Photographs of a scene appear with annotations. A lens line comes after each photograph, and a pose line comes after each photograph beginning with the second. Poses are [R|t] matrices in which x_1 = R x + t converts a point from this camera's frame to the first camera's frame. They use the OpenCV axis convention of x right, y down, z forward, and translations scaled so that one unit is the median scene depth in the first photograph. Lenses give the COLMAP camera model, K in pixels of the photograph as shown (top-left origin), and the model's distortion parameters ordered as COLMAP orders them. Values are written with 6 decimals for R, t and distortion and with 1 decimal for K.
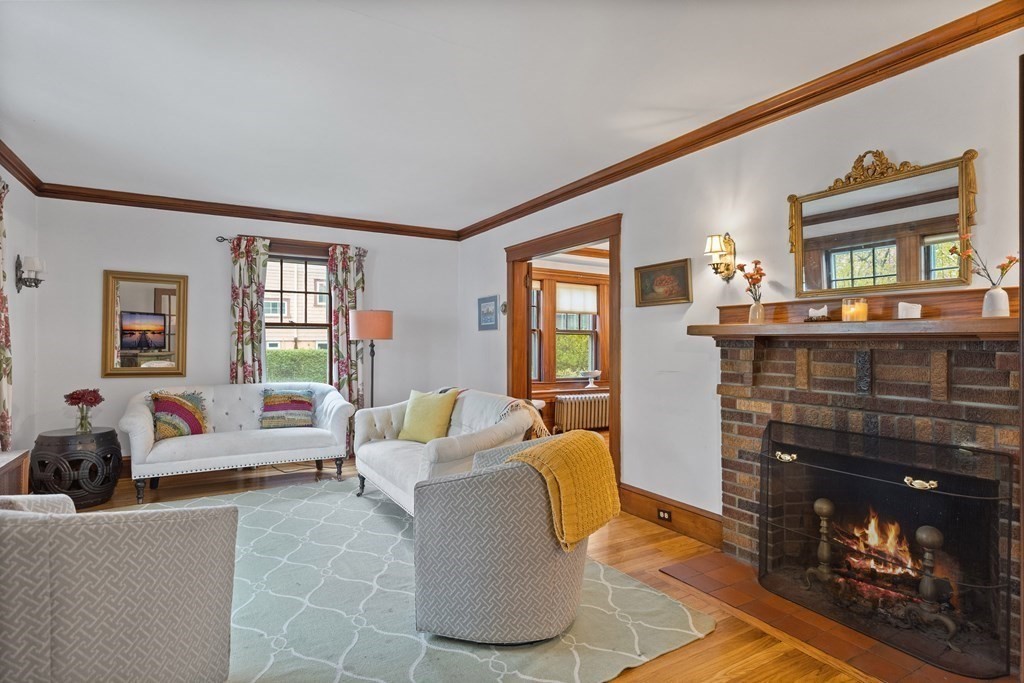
lens RADIAL K [[537.6, 0, 512.0], [0, 537.6, 341.5], [0, 0, 1]] dist [0.000027, -0.000028]
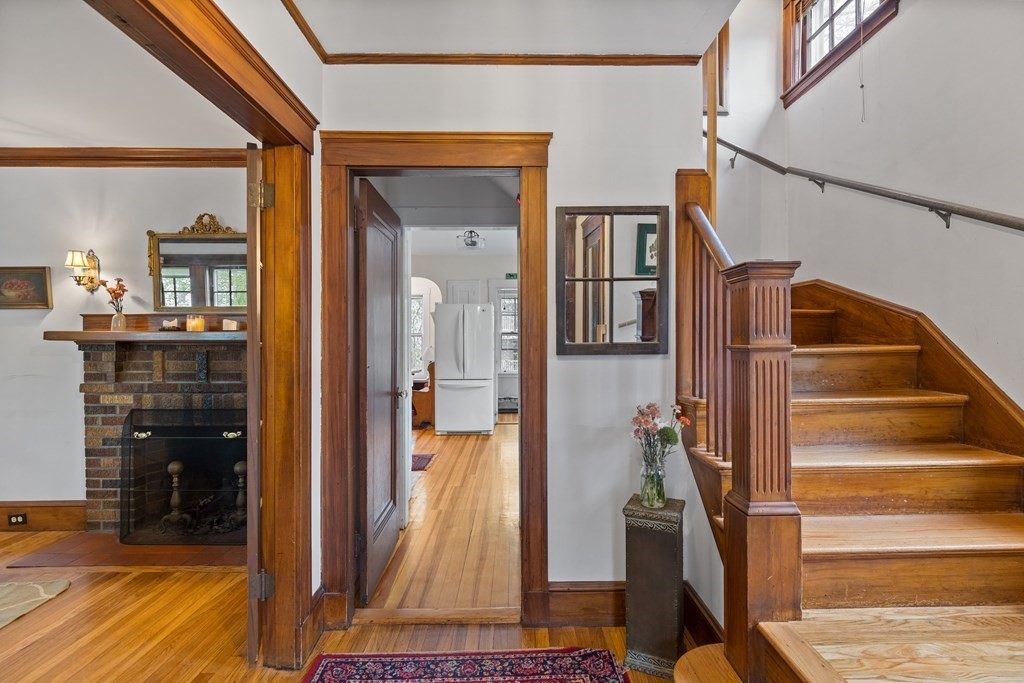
lens RADIAL K [[491.1, 0, 513.9], [0, 491.1, 338.8], [0, 0, 1]] dist [0.001488, 0.001162]
pose [[0.501281, -0.002954, 0.865279, -0.056900], [0.004608, 0.999989, 0.000744, -0.011736], [-0.865272, 0.003614, 0.501290, -0.322164]]
